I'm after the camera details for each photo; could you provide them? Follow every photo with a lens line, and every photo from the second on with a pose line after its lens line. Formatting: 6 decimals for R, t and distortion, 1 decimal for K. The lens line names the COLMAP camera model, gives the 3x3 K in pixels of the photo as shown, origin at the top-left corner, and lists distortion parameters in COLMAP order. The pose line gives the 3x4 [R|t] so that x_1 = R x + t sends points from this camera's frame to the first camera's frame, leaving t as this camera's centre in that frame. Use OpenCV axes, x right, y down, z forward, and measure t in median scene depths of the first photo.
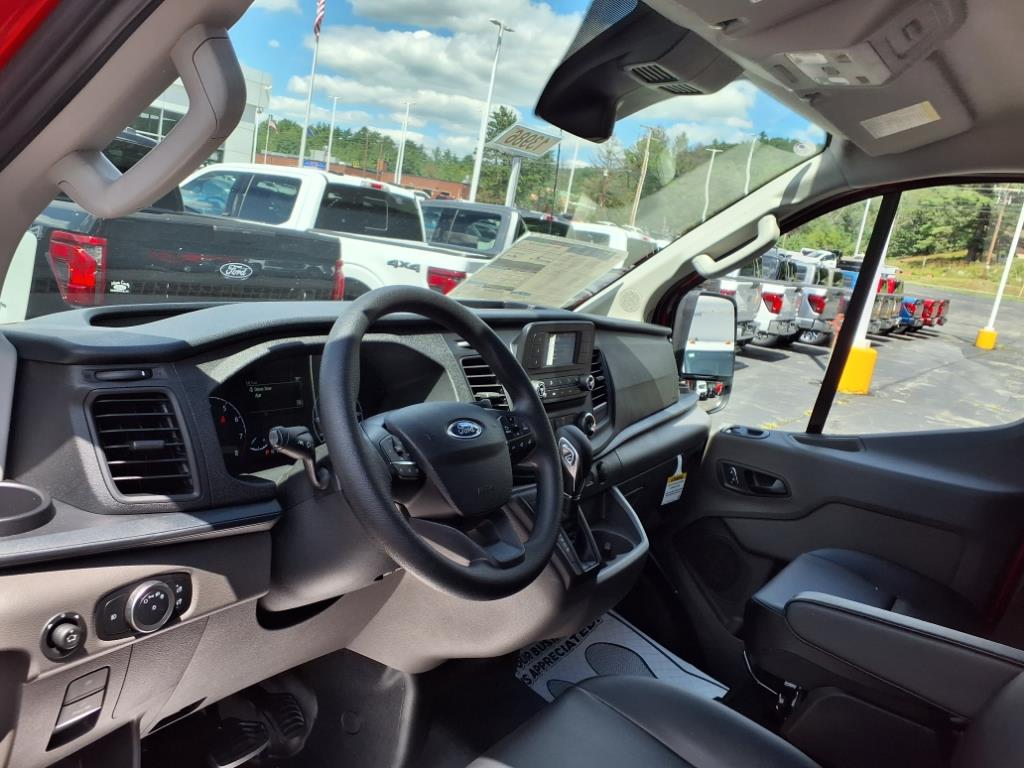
lens RADIAL K [[816.7, 0, 512.4], [0, 816.7, 382.6], [0, 0, 1]] dist [-0.000747, 0.008826]
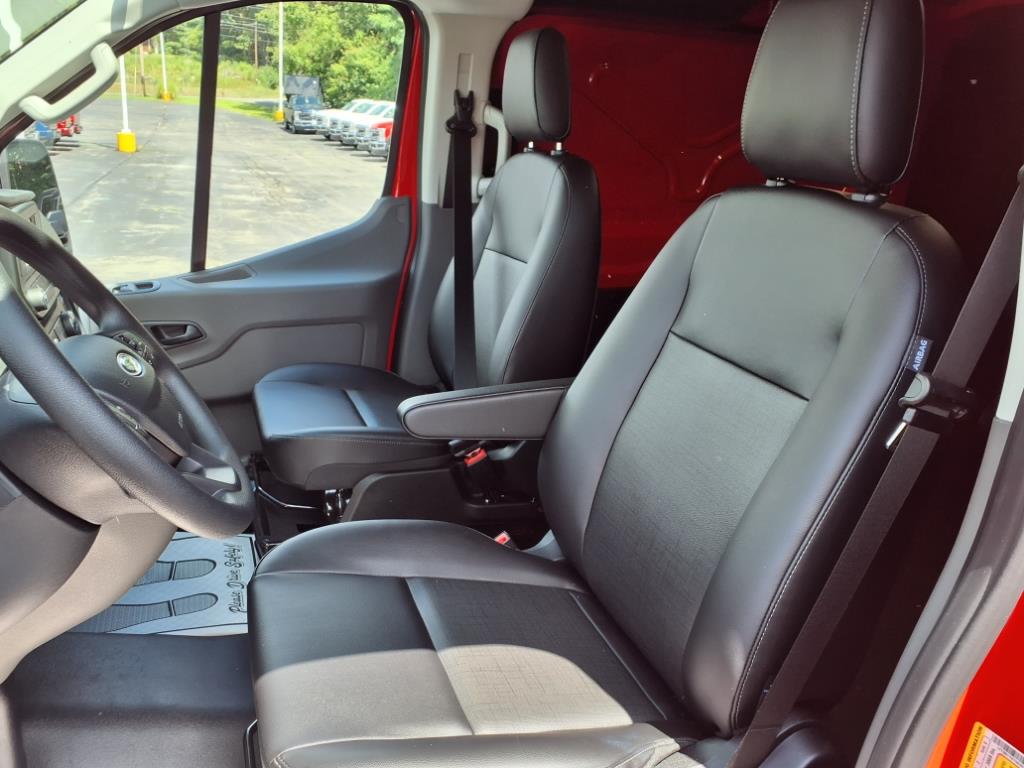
lens RADIAL K [[816.7, 0, 504.4], [0, 816.7, 384.9], [0, 0, 1]] dist [-0.000747, 0.008826]
pose [[0.580784, -0.352681, 0.733693, -0.215535], [0.179296, 0.934566, 0.307311, -0.052579], [-0.794068, -0.046933, 0.606015, 0.094829]]
